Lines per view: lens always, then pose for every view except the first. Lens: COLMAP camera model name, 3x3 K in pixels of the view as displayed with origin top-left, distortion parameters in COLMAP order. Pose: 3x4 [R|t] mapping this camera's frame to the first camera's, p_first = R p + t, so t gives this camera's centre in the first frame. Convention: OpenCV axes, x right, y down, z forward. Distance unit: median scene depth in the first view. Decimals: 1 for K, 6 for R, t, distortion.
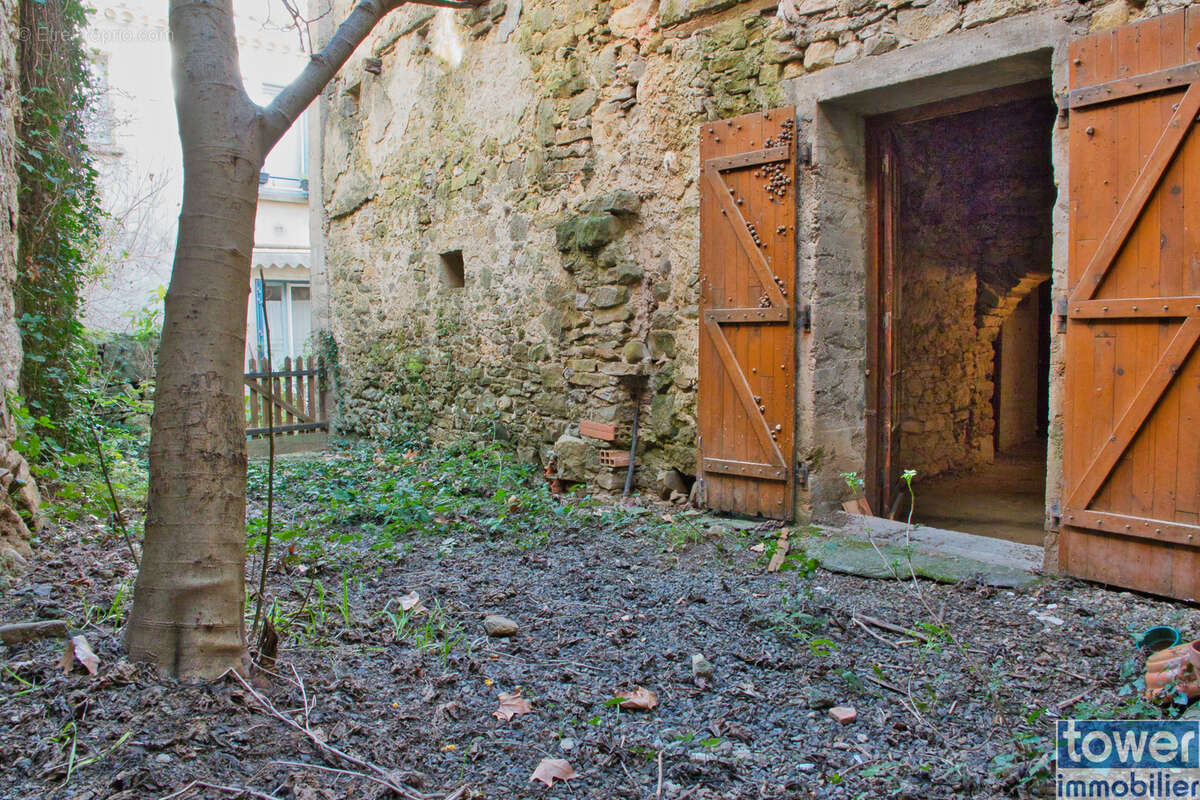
lens RADIAL K [[879.9, 0, 600.0], [0, 879.9, 400.0], [0, 0, 1]] dist [-0.089454, 0.009711]
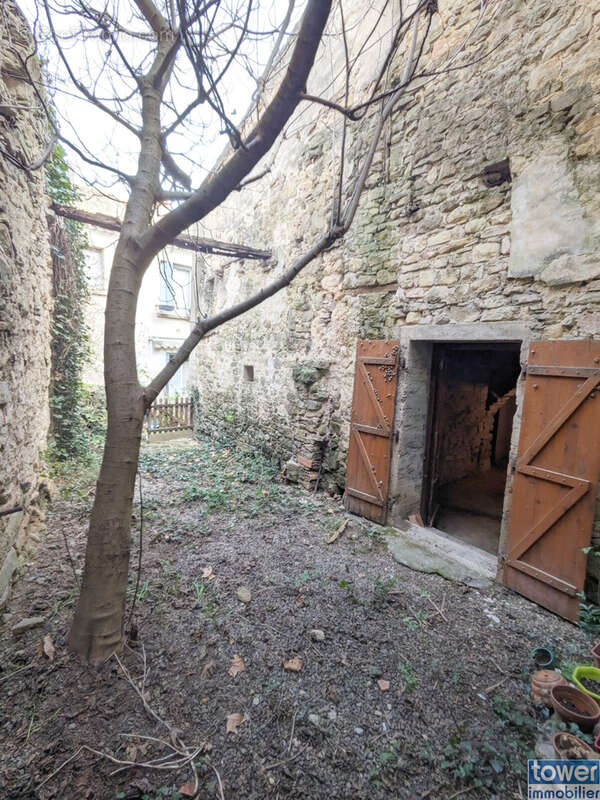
lens RADIAL K [[387.9, 0, 300.0], [0, 387.9, 400.0], [0, 0, 1]] dist [0.003467, 0.000066]
pose [[0.996223, 0.068172, -0.053787, 0.030052], [-0.066390, 0.997206, 0.034242, -0.167932], [0.055971, -0.030542, 0.997965, 0.002590]]
